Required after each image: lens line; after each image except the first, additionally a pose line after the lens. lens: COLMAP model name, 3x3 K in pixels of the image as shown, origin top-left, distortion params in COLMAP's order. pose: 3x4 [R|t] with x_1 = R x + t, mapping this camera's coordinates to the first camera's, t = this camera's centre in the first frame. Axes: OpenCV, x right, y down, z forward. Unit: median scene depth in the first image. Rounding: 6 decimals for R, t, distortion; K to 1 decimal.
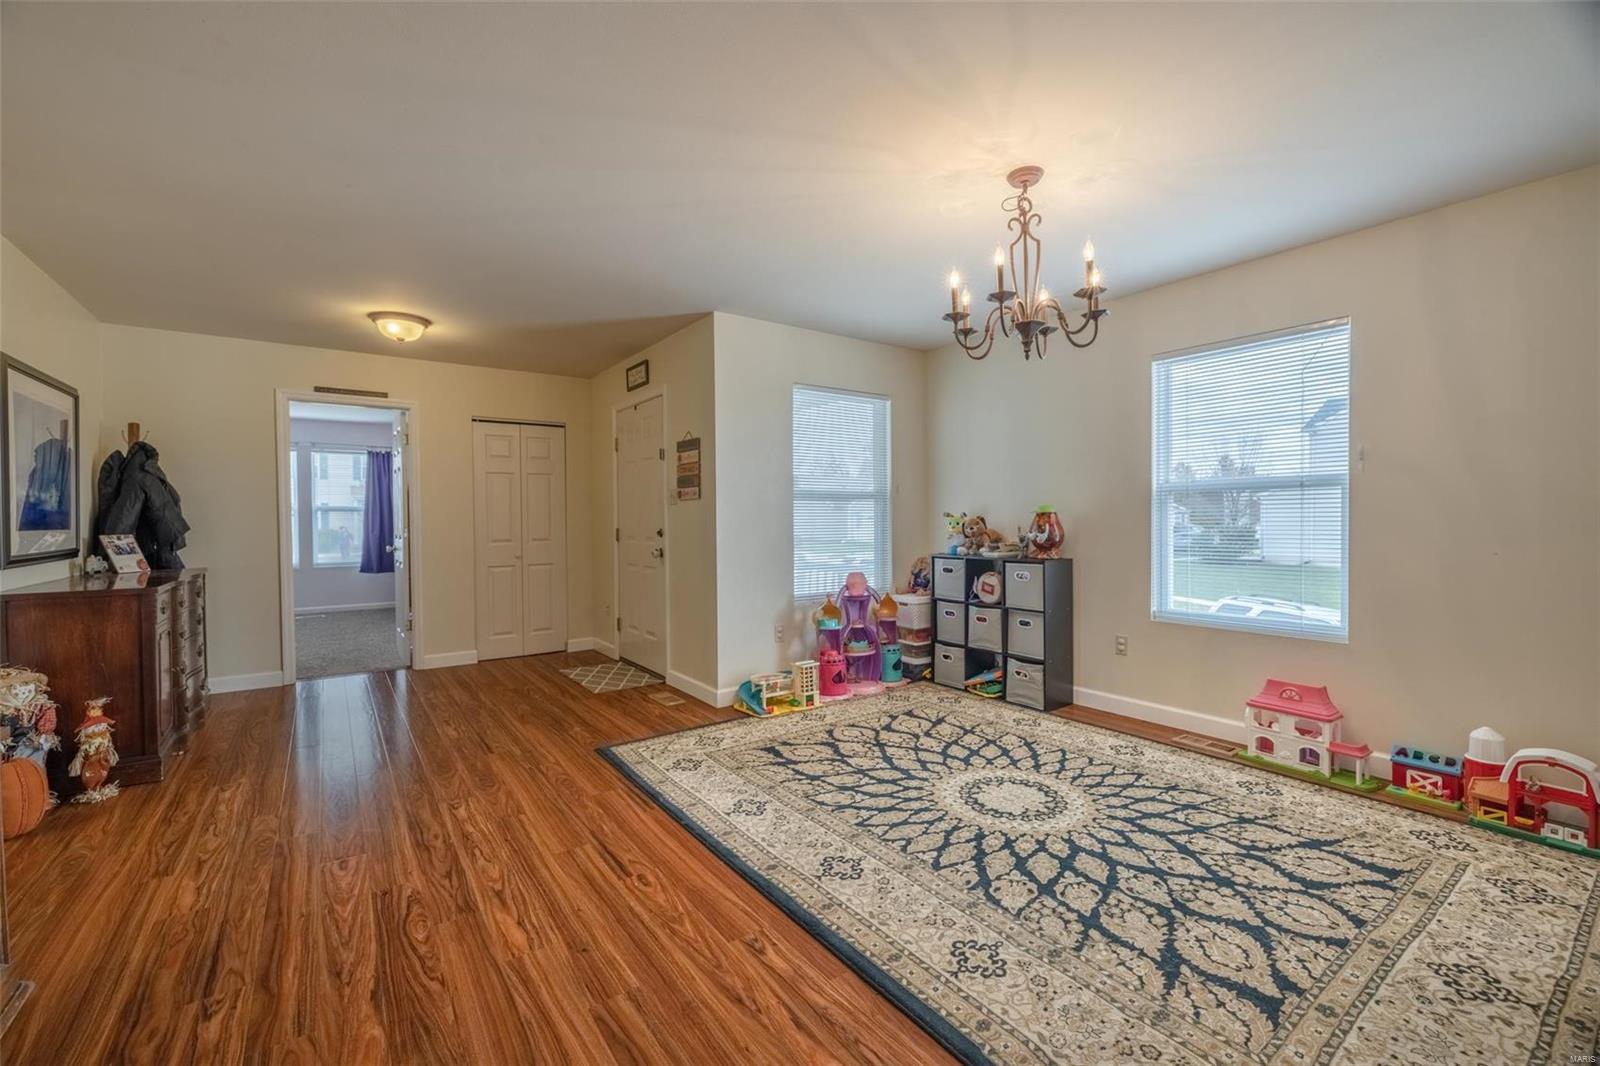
lens RADIAL K [[665.8, 0, 805.9], [0, 665.8, 535.1], [0, 0, 1]] dist [-0.000583, -0.000796]
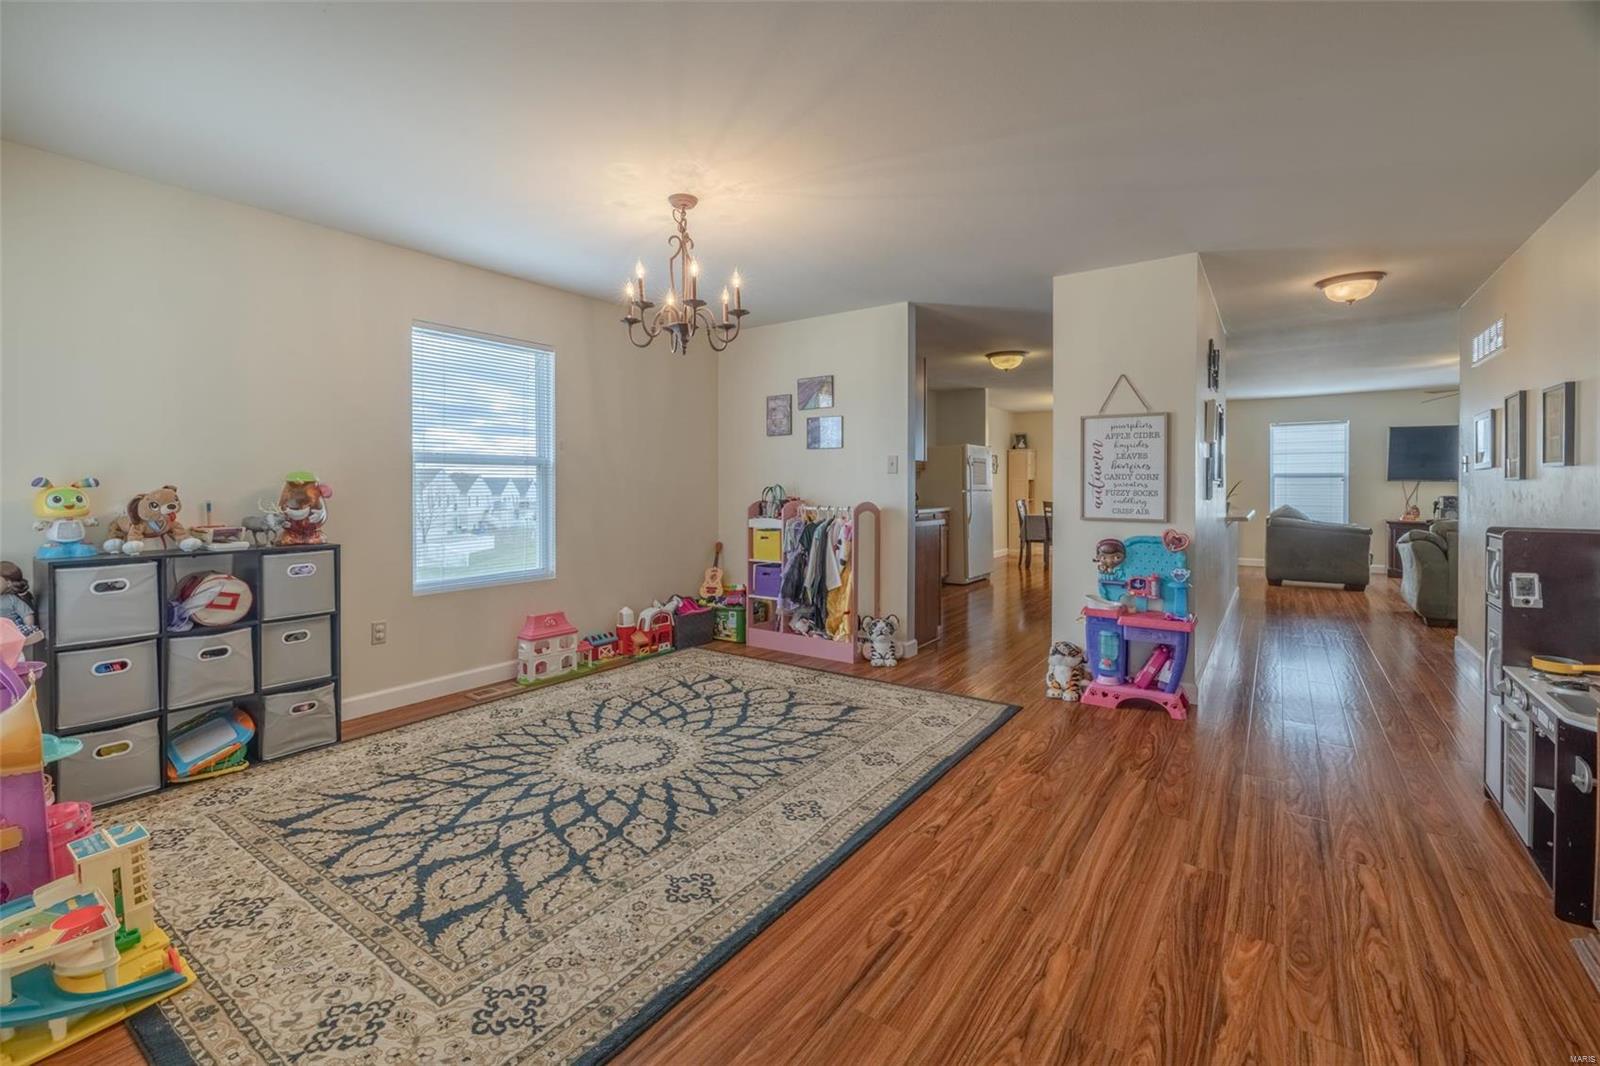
lens RADIAL K [[665.8, 0, 796.0], [0, 665.8, 486.3], [0, 0, 1]] dist [-0.000583, -0.000796]
pose [[-0.310448, 0.006182, 0.950570, -0.710323], [0.025523, 0.999673, 0.001834, -0.023304], [-0.950248, 0.024830, -0.310504, 0.967022]]
